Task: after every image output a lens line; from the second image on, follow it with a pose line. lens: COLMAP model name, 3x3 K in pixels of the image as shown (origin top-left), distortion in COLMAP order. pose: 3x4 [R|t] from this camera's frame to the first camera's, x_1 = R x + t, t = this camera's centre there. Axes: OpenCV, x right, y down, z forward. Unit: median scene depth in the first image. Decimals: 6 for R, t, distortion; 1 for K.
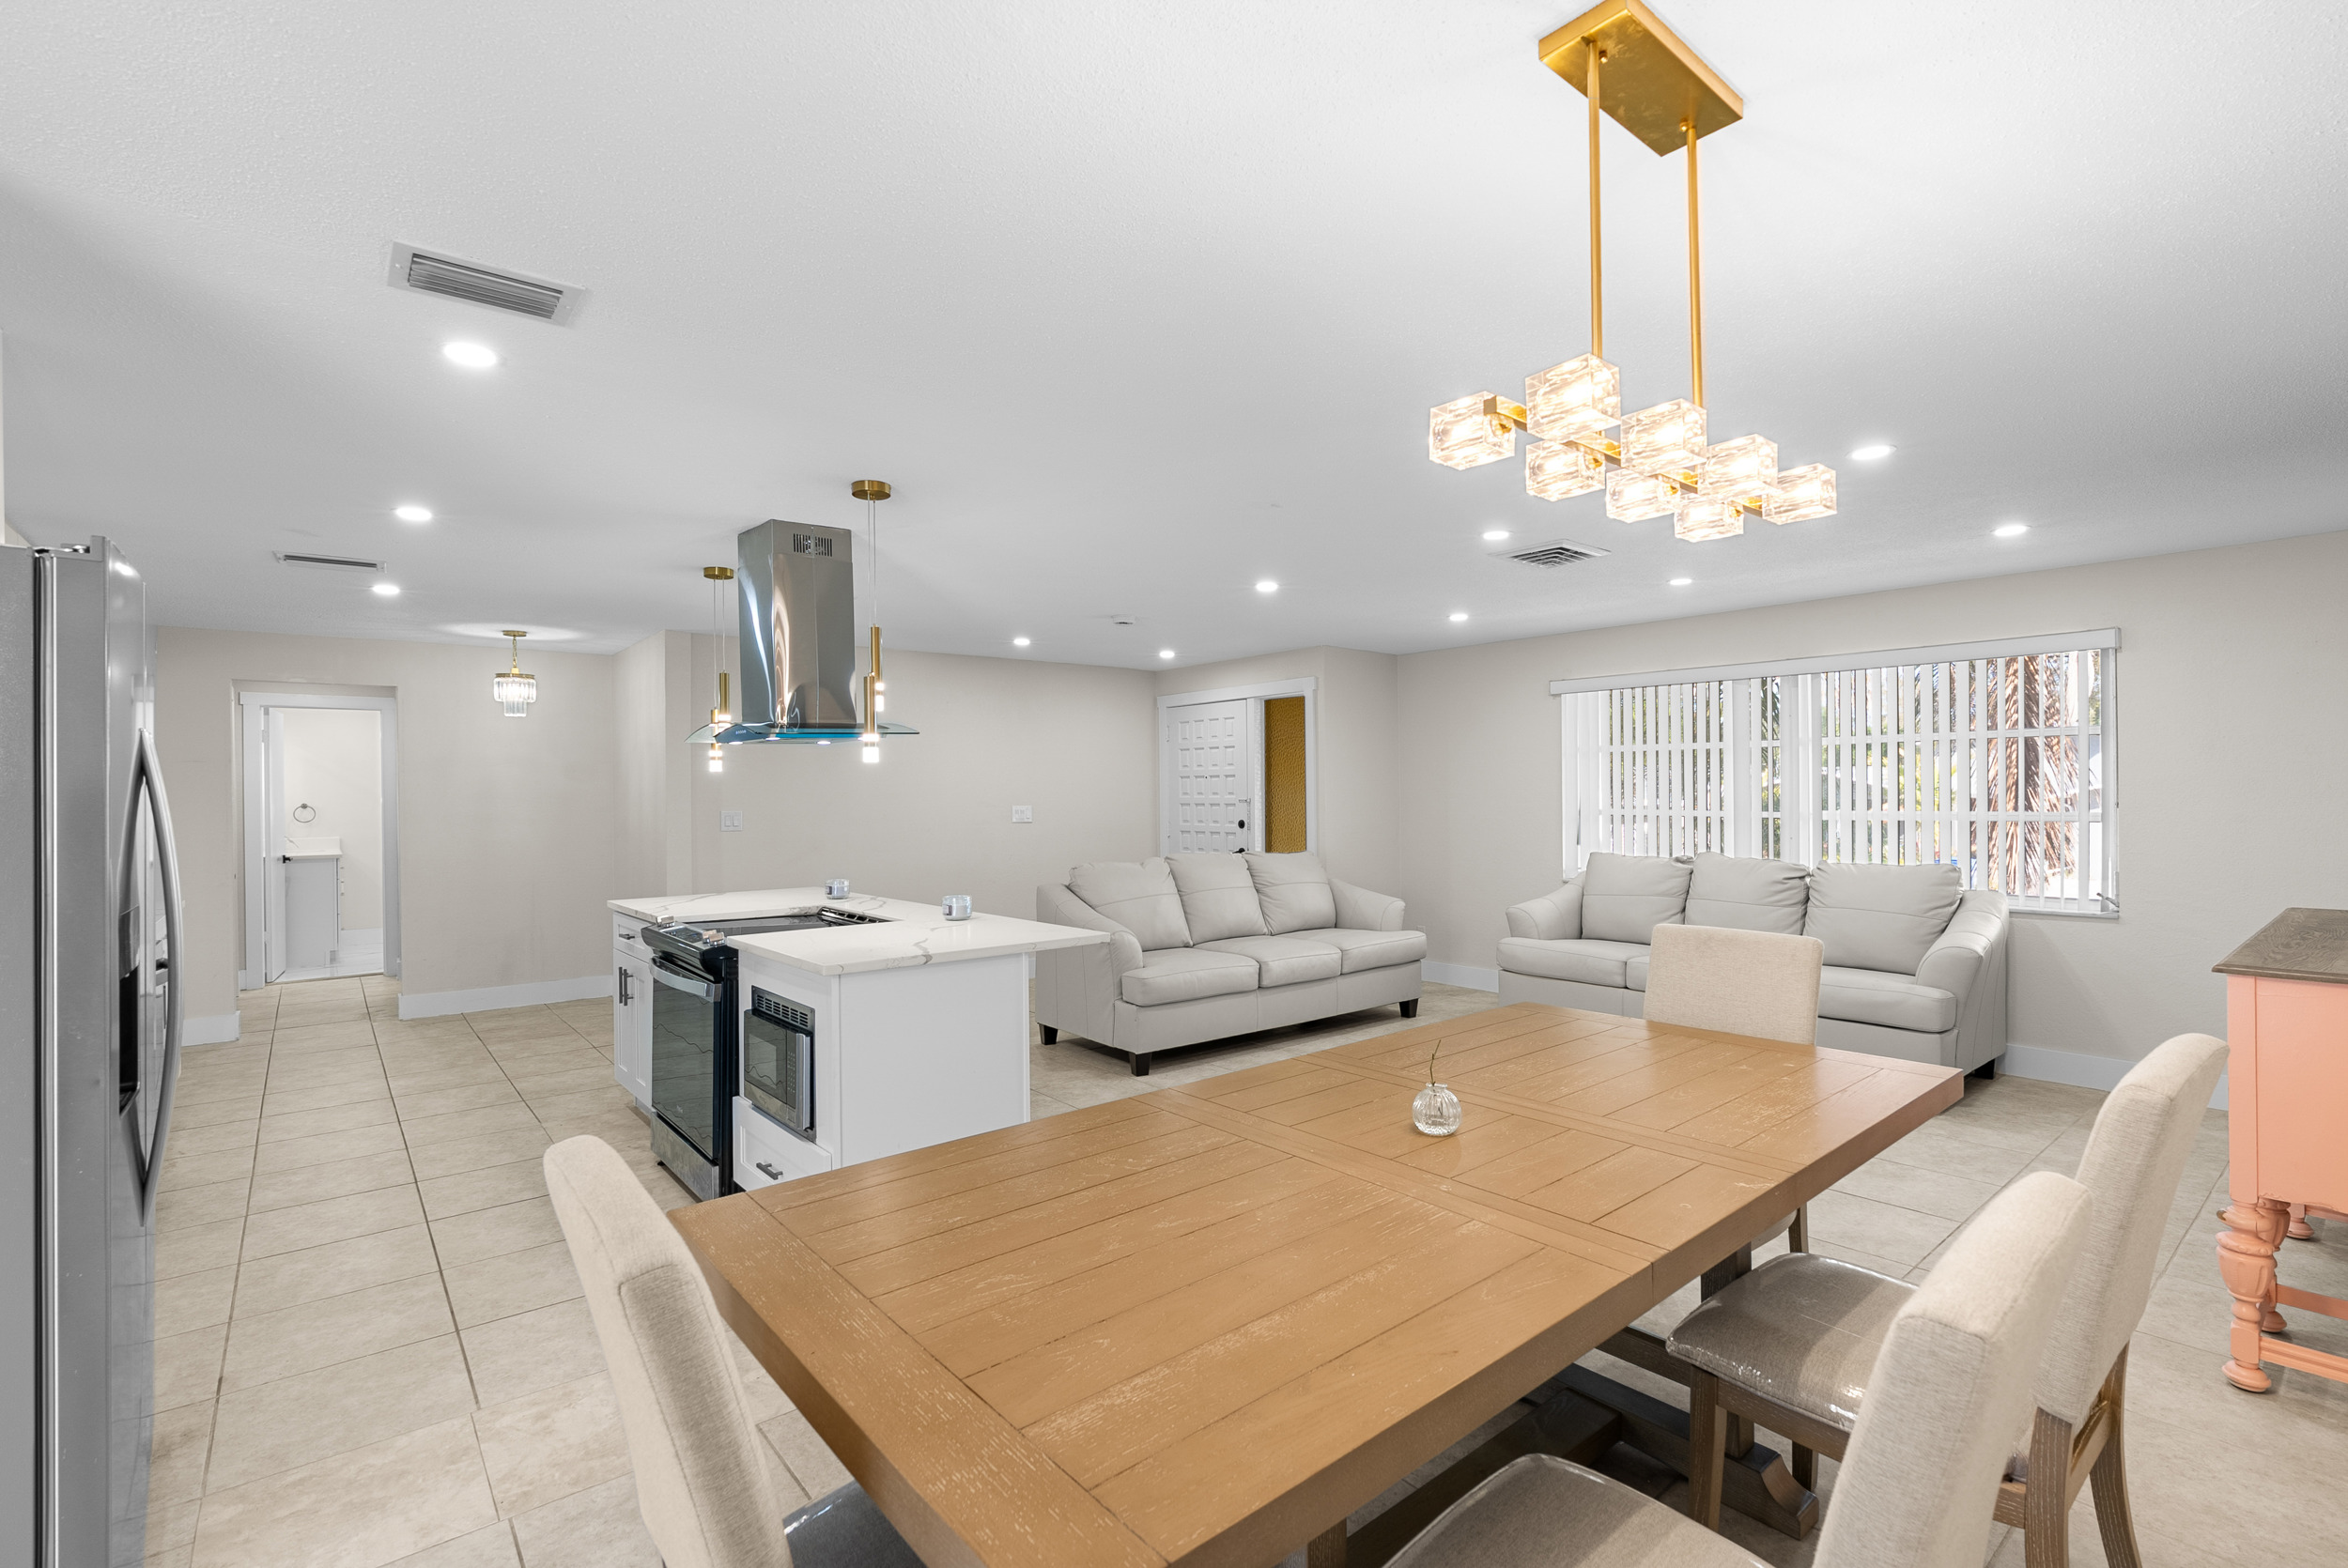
lens RADIAL K [[1058.0, 0, 1174.8], [0, 1058.0, 801.5], [0, 0, 1]] dist [-0.006908, 0.003000]
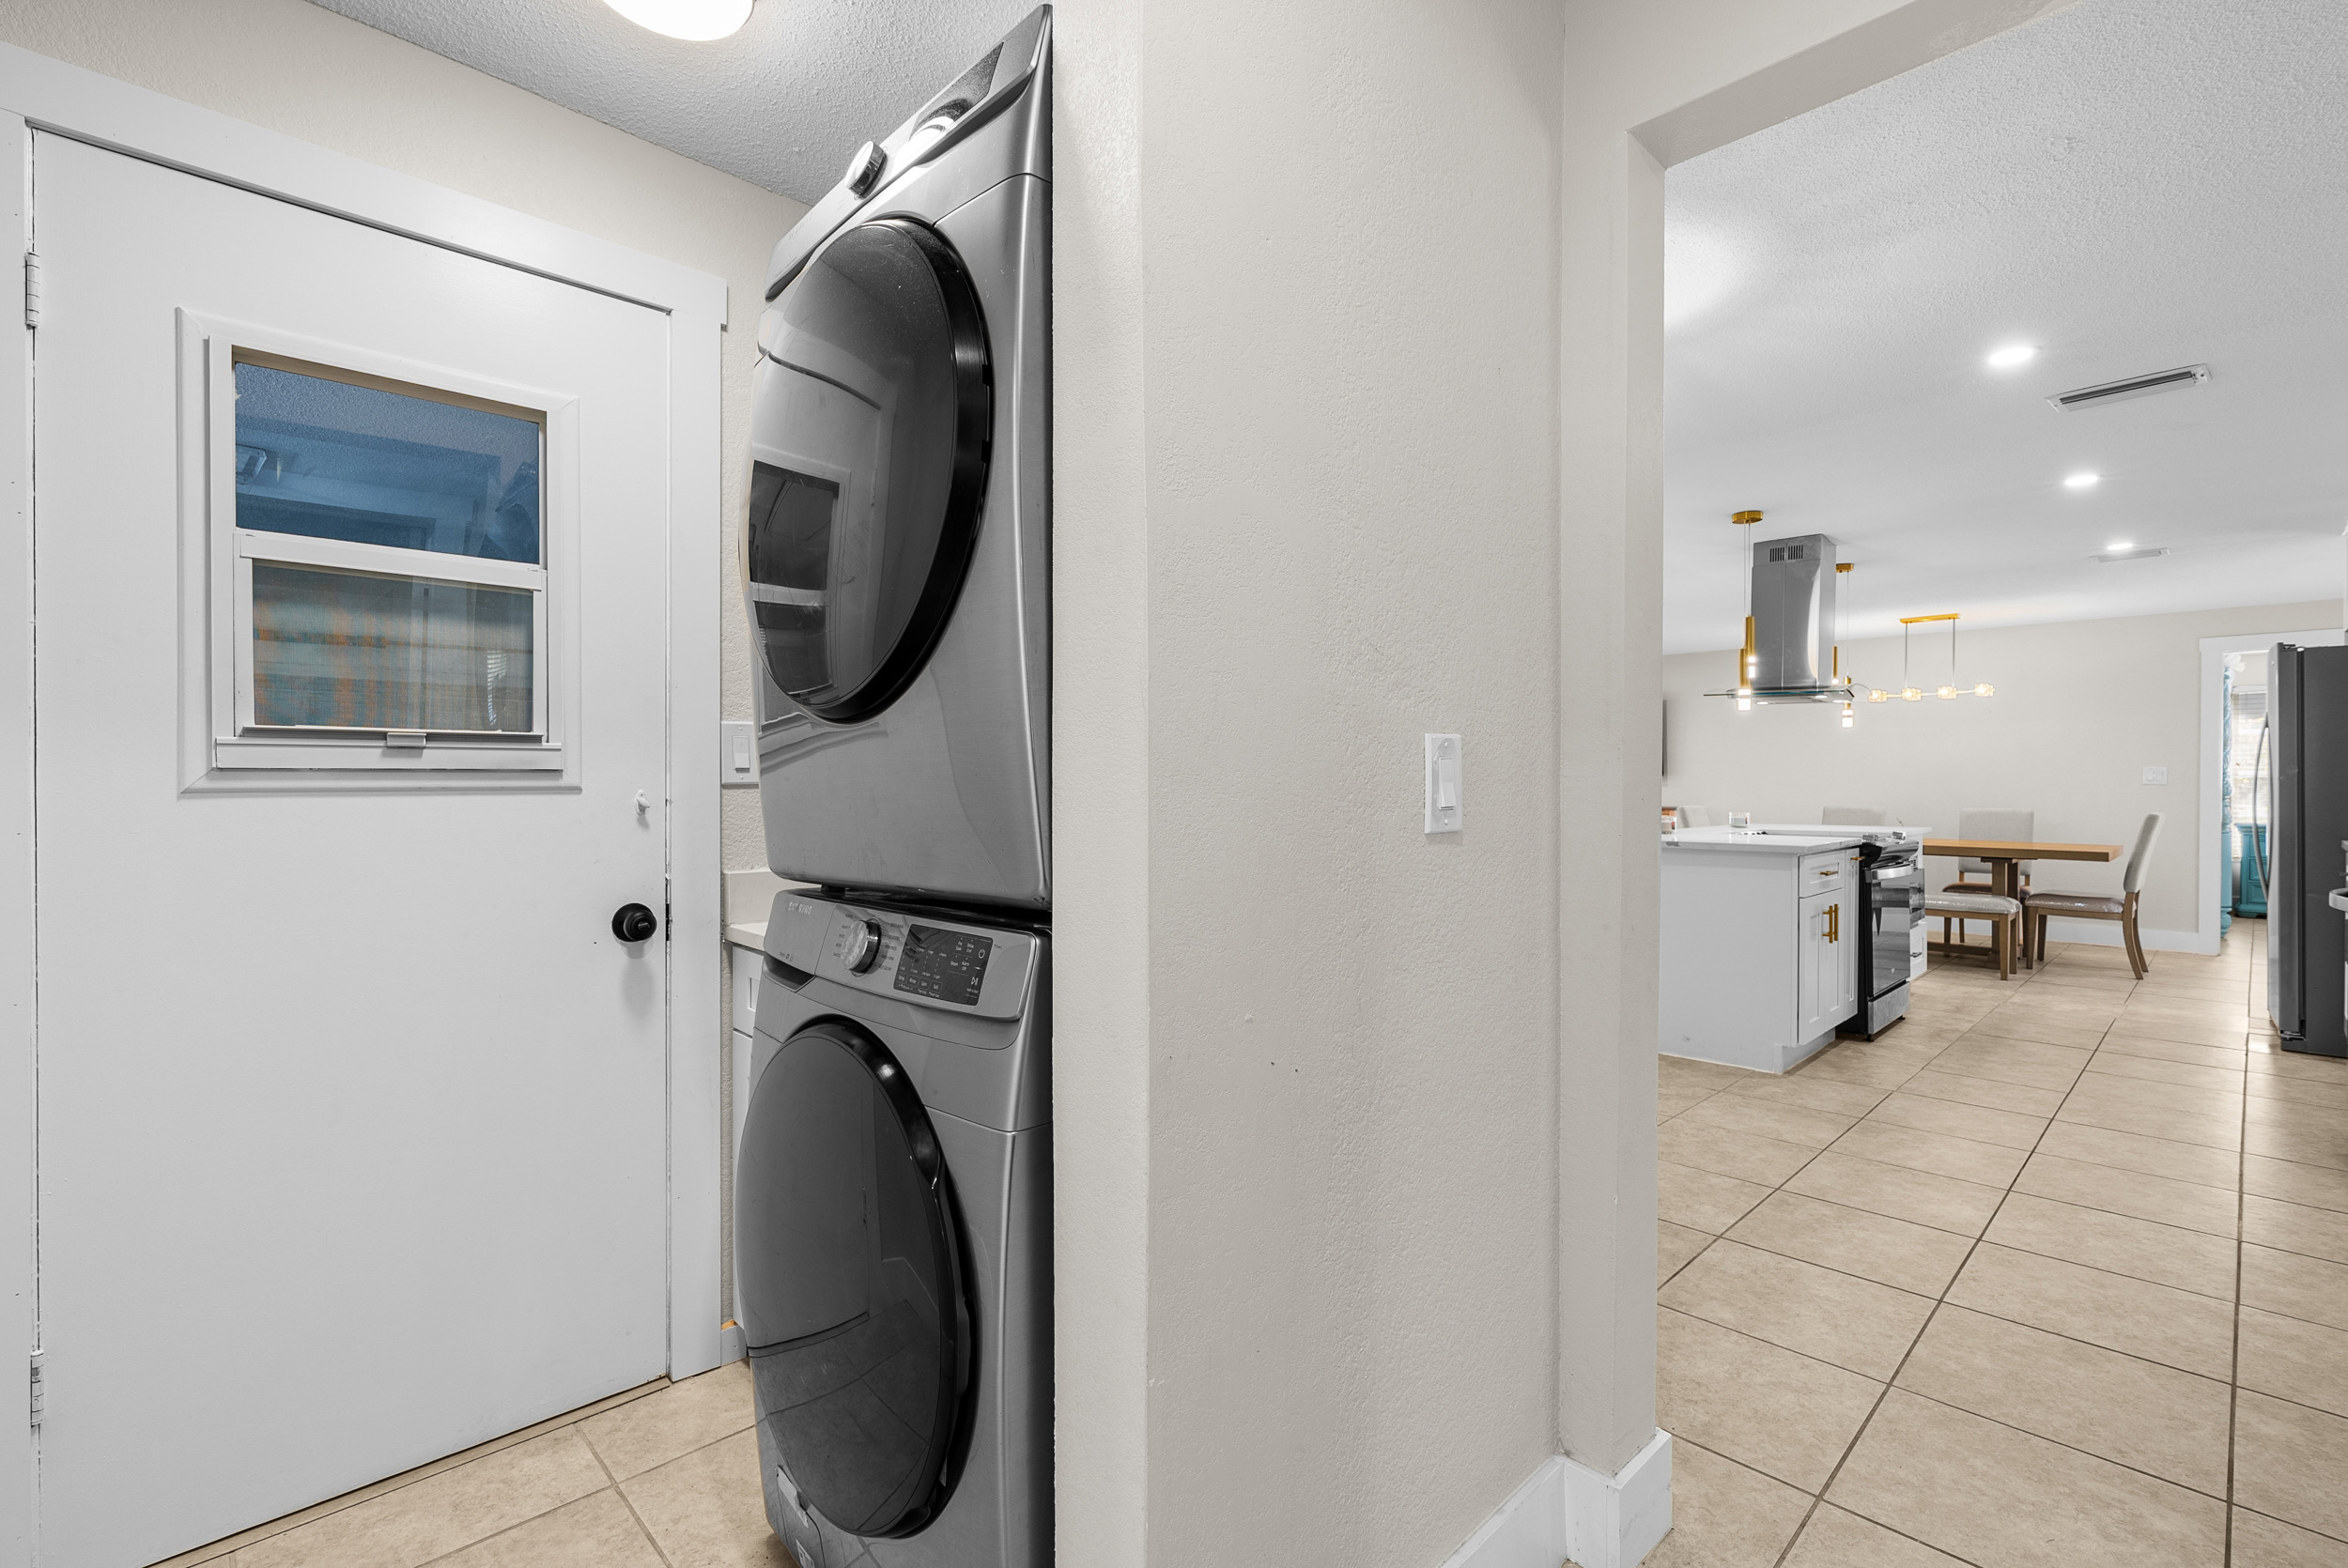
lens RADIAL K [[1058.0, 0, 1171.3], [0, 1058.0, 785.0], [0, 0, 1]] dist [-0.006908, 0.003000]
pose [[-0.081381, 0.009079, 0.996642, -1.662941], [0.008576, 0.999928, -0.008409, 0.056401], [-0.996646, 0.007863, -0.081453, 1.936641]]
